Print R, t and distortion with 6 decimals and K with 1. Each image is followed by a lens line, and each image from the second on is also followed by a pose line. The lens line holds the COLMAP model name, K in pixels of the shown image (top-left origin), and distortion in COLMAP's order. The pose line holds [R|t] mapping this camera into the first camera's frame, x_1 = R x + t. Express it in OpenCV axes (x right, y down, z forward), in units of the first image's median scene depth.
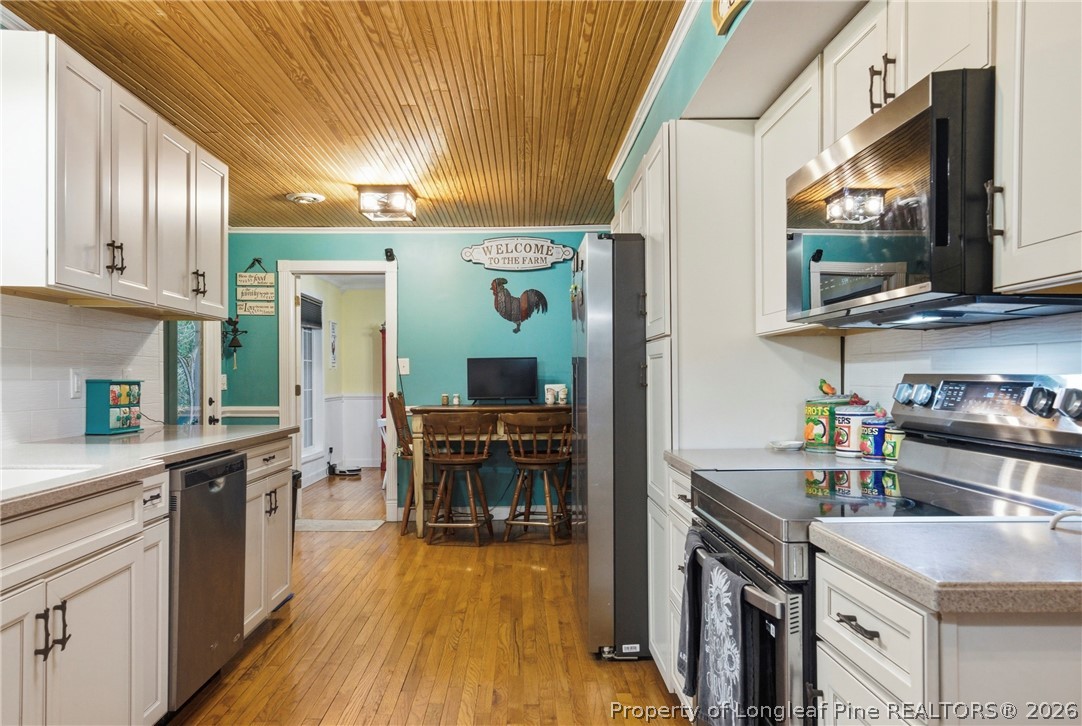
lens RADIAL K [[792.9, 0, 551.4], [0, 792.9, 373.6], [0, 0, 1]] dist [-0.003038, 0.024830]
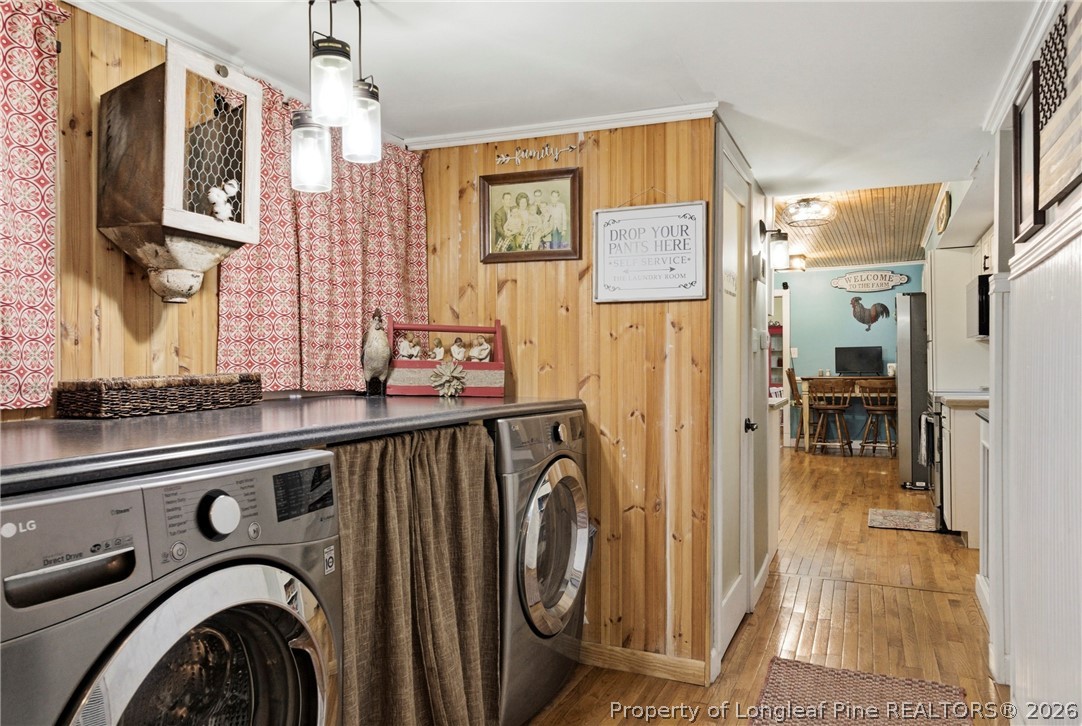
lens RADIAL K [[792.9, 0, 540.2], [0, 792.9, 360.1], [0, 0, 1]] dist [-0.003038, 0.024830]
pose [[0.899983, -0.004180, -0.435906, 0.068037], [0.006031, 0.999978, 0.002861, -0.002234], [0.435884, -0.005204, 0.899988, -0.850266]]
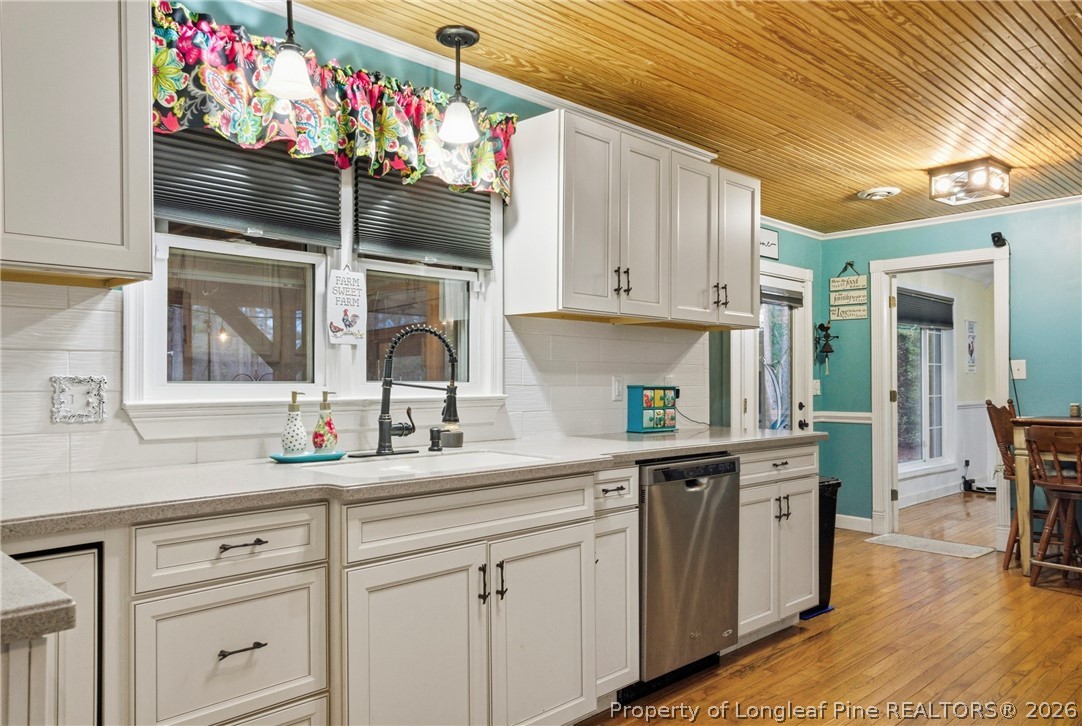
lens RADIAL K [[792.9, 0, 547.3], [0, 792.9, 370.2], [0, 0, 1]] dist [-0.003038, 0.024830]
pose [[0.663755, -0.012424, -0.747847, 0.133921], [0.005104, 0.999914, -0.012082, -0.000655], [0.747933, 0.004202, 0.663761, 0.075376]]
